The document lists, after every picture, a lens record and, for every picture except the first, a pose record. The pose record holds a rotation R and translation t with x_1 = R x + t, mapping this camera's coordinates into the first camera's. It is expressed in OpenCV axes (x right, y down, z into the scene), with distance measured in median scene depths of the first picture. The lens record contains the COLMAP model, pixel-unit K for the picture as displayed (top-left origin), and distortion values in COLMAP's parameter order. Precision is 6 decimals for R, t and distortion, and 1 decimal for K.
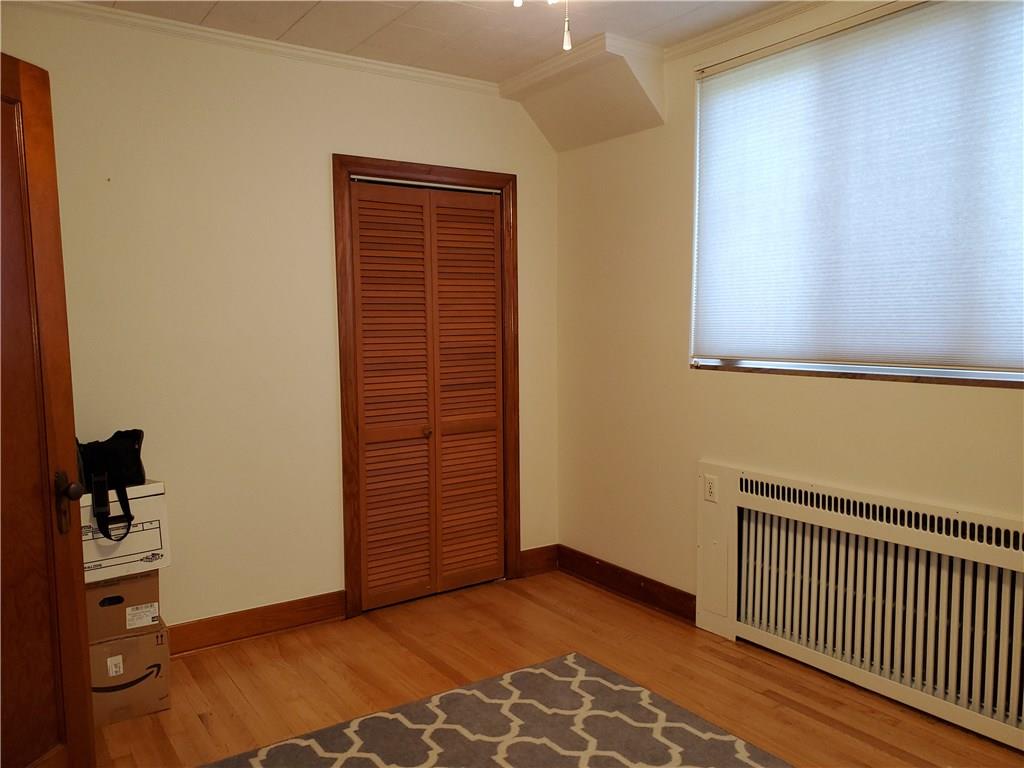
lens RADIAL K [[806.9, 0, 510.1], [0, 806.9, 381.6], [0, 0, 1]] dist [0.048079, -0.007951]
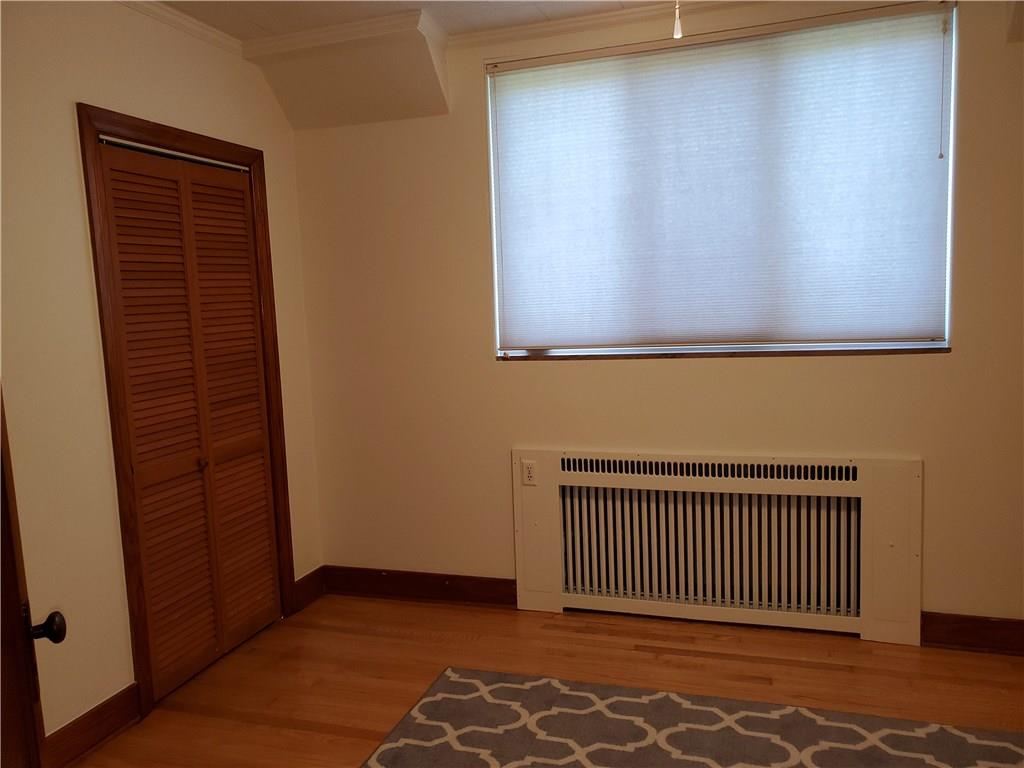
lens RADIAL K [[806.9, 0, 511.7], [0, 806.9, 383.8], [0, 0, 1]] dist [0.048079, -0.007951]
pose [[0.802567, -0.089713, 0.589778, -0.374044], [0.080666, 0.995868, 0.041715, -0.028417], [-0.591084, 0.014096, 0.806487, 0.179496]]
